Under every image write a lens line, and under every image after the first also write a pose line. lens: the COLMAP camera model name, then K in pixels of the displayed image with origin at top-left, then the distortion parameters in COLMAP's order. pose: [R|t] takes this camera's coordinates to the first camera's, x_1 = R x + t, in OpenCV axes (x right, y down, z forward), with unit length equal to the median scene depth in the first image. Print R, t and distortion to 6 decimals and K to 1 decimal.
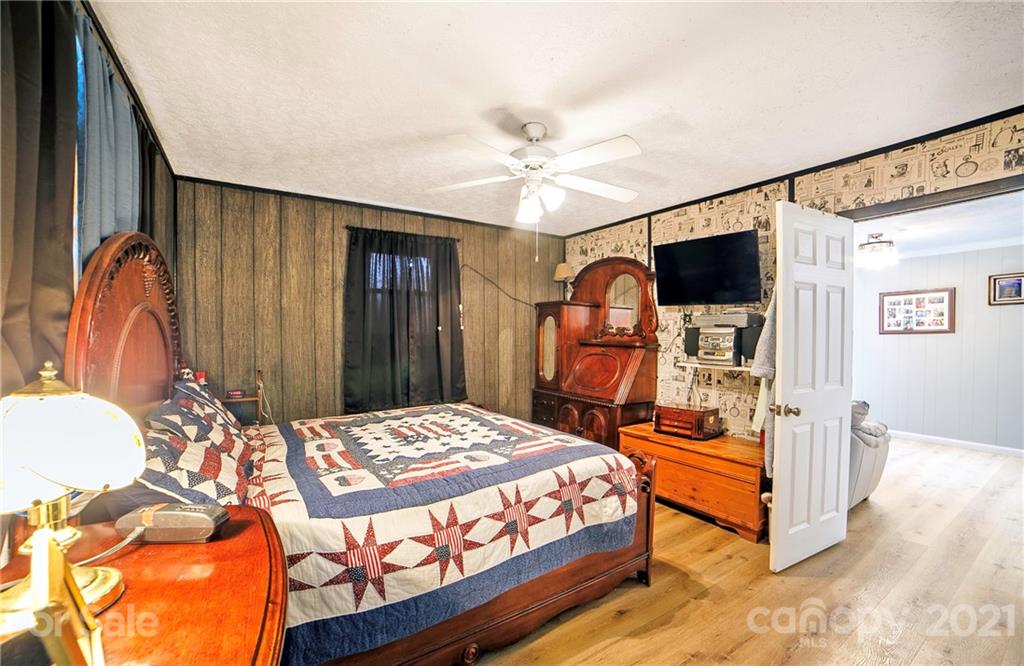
lens RADIAL K [[409.3, 0, 510.7], [0, 409.3, 340.2], [0, 0, 1]] dist [-0.053990, 0.000404]
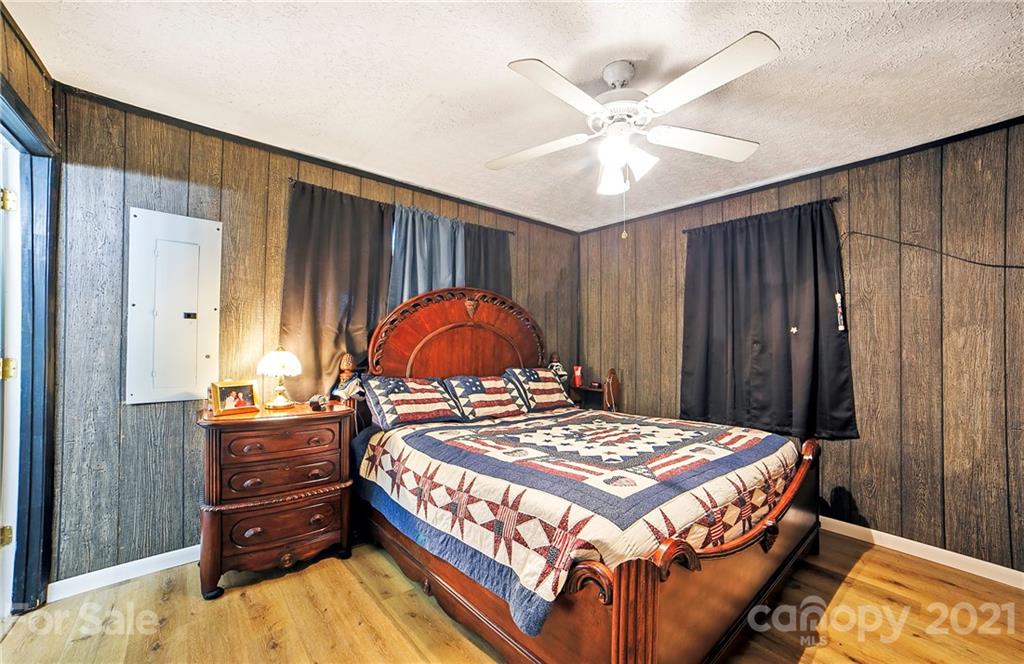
lens RADIAL K [[409.3, 0, 522.7], [0, 409.3, 337.4], [0, 0, 1]] dist [-0.053990, 0.000404]
pose [[0.149751, -0.018419, -0.988552, 0.764512], [-0.015708, 0.999656, -0.021006, 0.012281], [0.988599, 0.018674, 0.149411, 0.684527]]
